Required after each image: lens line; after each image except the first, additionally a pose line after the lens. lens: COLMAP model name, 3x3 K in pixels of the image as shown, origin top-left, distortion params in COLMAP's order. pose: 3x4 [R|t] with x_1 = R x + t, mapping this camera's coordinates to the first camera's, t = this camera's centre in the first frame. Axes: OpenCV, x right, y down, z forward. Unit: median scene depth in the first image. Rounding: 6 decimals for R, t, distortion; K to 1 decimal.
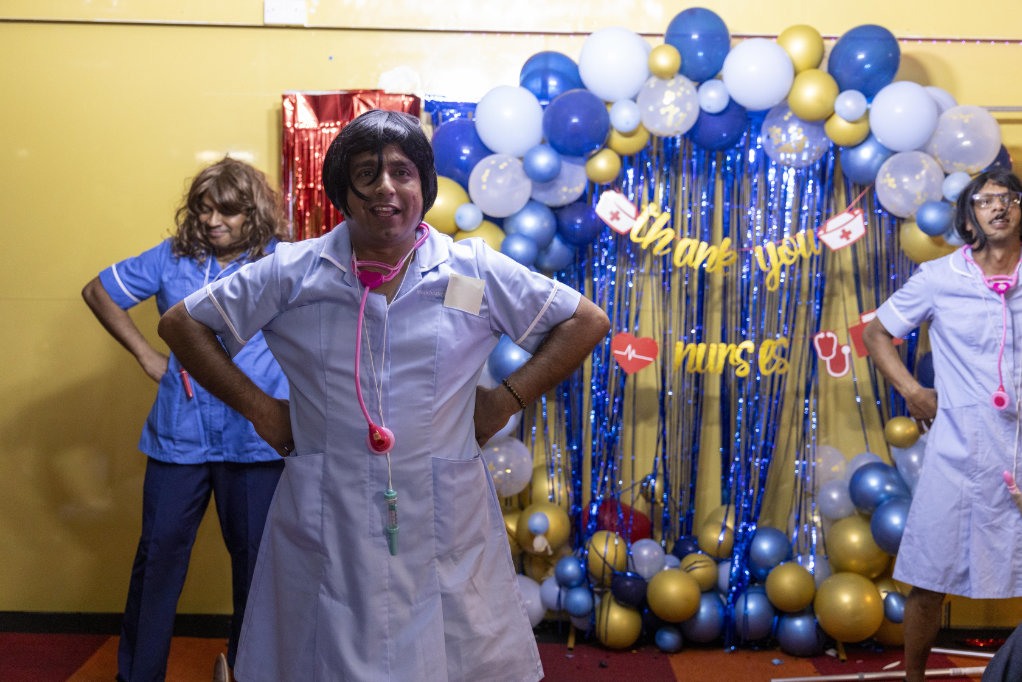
lens RADIAL K [[1713.1, 0, 511.9], [0, 1713.1, 332.0], [0, 0, 1]] dist [0.083792, 0.000000]
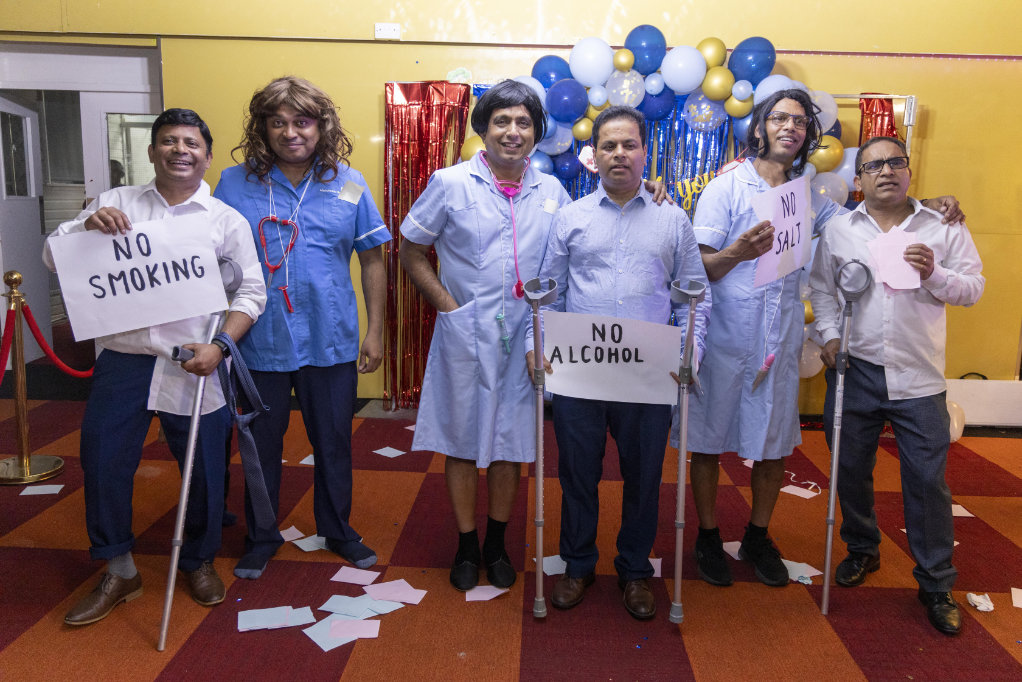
lens RADIAL K [[860.5, 0, 505.8], [0, 860.5, 347.2], [0, 0, 1]] dist [0.025067, 0.011044]
pose [[0.998992, 0.018480, -0.040901, 0.017555], [-0.013282, 0.992204, 0.123914, 0.006048], [0.042872, -0.123246, 0.991450, 0.175118]]
